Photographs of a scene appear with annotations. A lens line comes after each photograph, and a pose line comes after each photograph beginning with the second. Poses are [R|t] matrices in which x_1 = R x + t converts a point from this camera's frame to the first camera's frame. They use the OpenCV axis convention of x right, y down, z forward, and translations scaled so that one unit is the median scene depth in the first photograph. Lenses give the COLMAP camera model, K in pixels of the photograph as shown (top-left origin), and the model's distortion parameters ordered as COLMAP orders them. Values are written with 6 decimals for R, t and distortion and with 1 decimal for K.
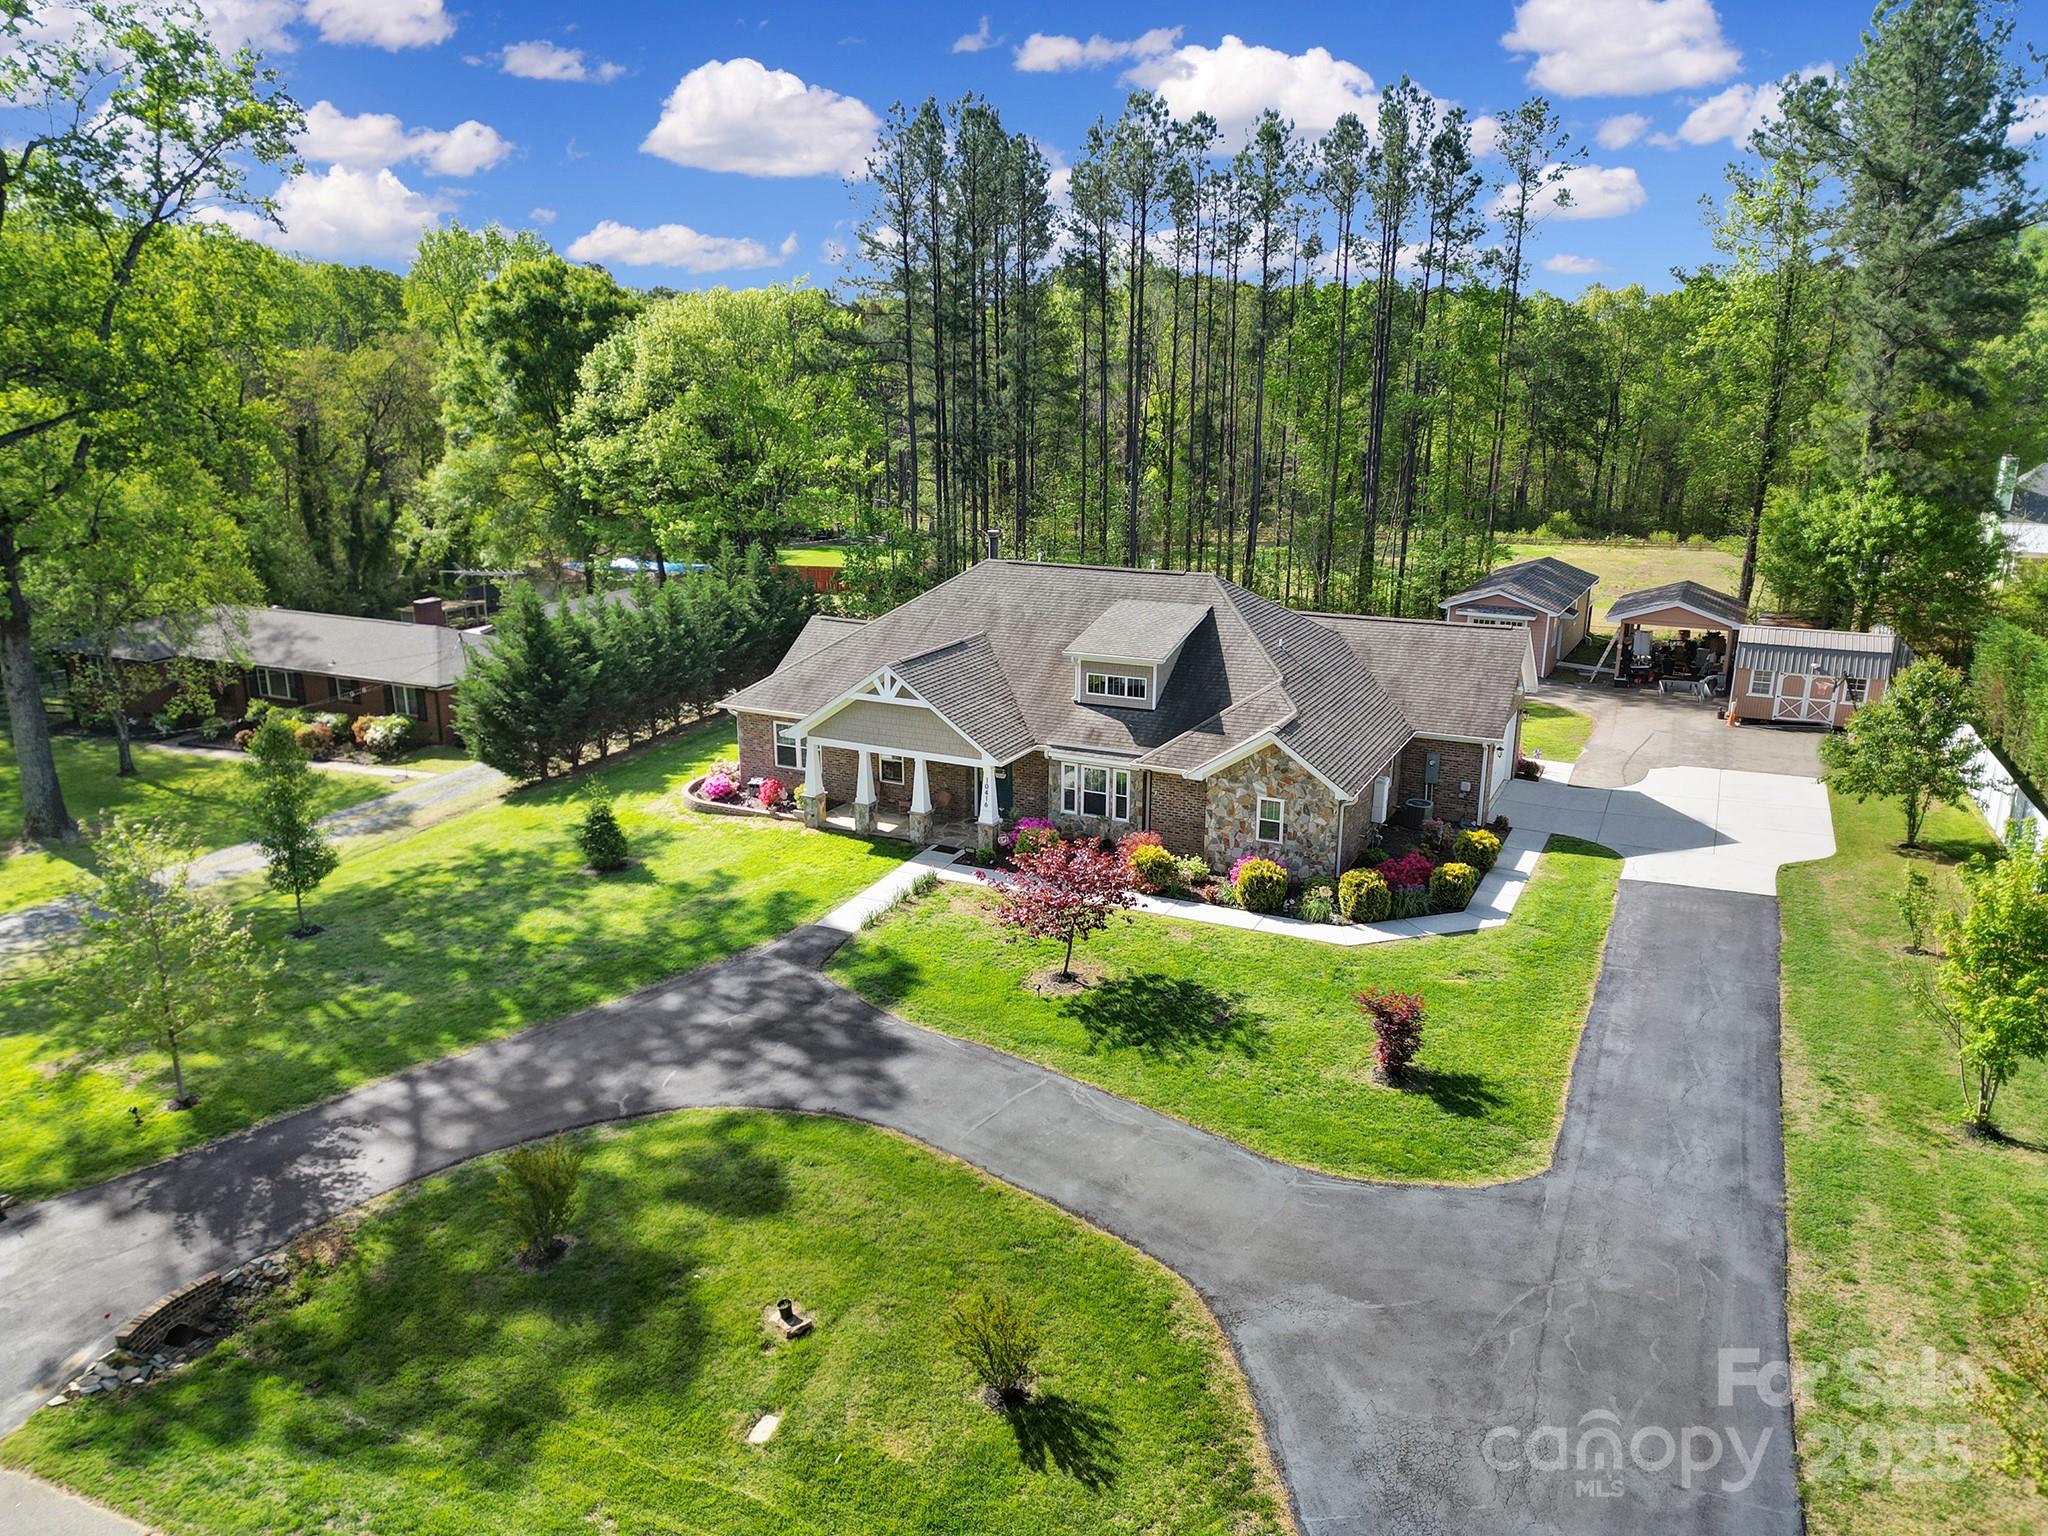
lens RADIAL K [[1414.1, 0, 1064.1], [0, 1414.1, 814.0], [0, 0, 1]] dist [0.052602, -0.003884]
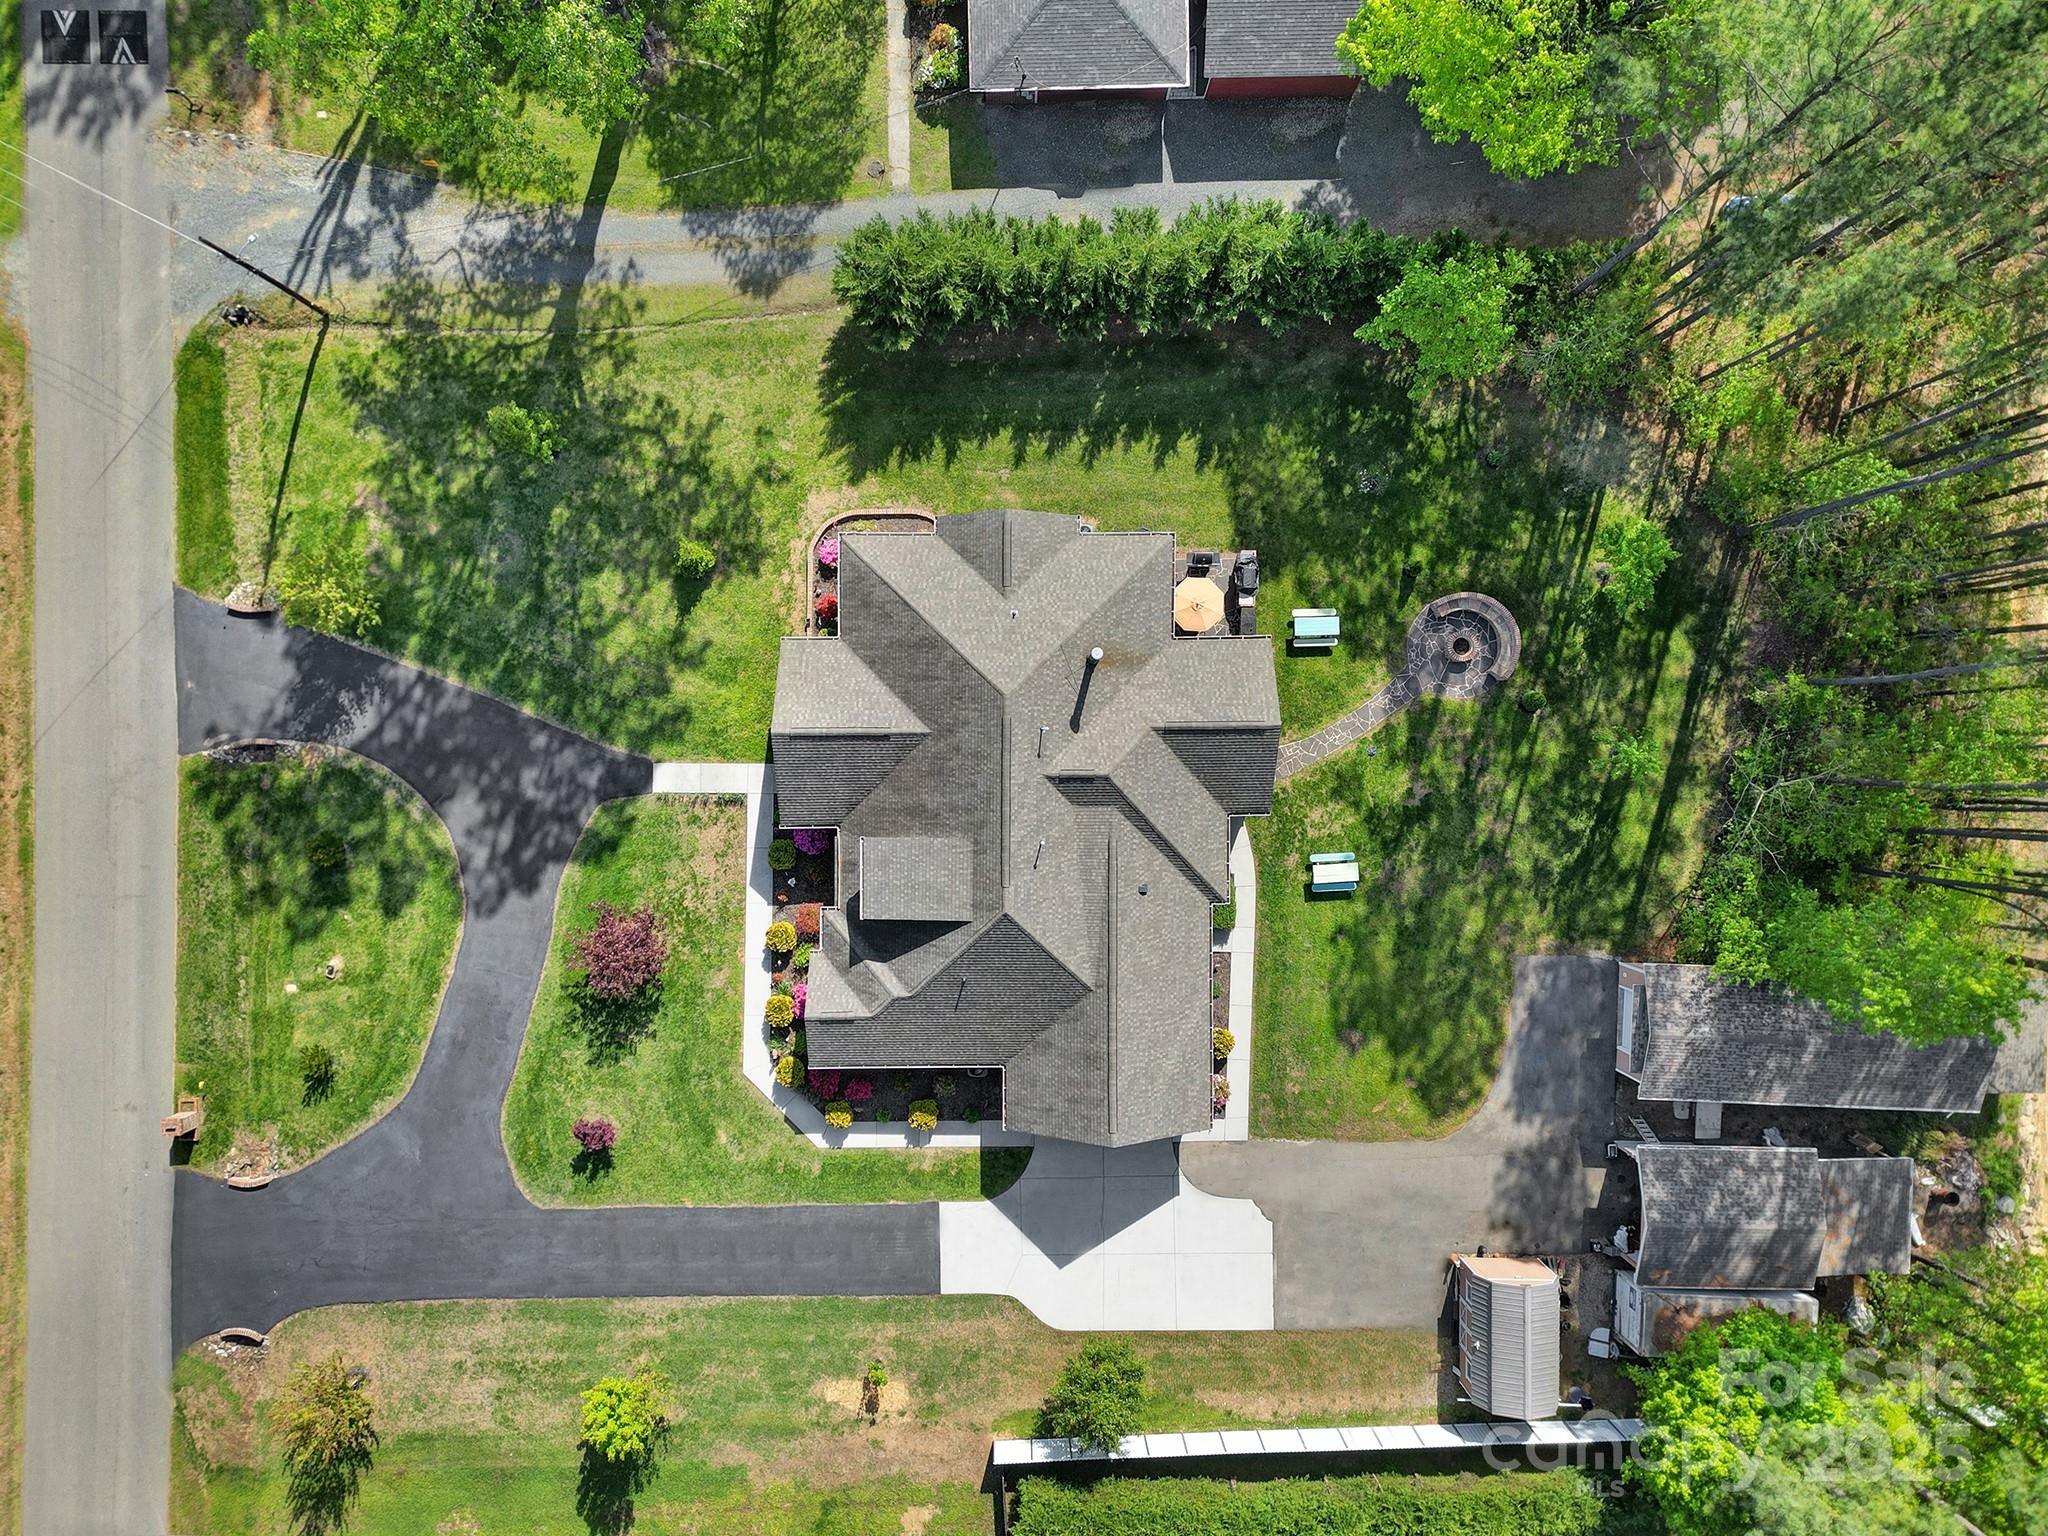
lens RADIAL K [[1414.2, 0, 1024.0], [0, 1414.2, 768.0], [0, 0, 1]] dist [0.059226, -0.065344]
pose [[0.414633, 0.909641, 0.025156, -0.031240], [-0.307953, 0.114251, 0.944517, -1.530434], [0.856297, -0.399375, 0.327499, 0.803135]]
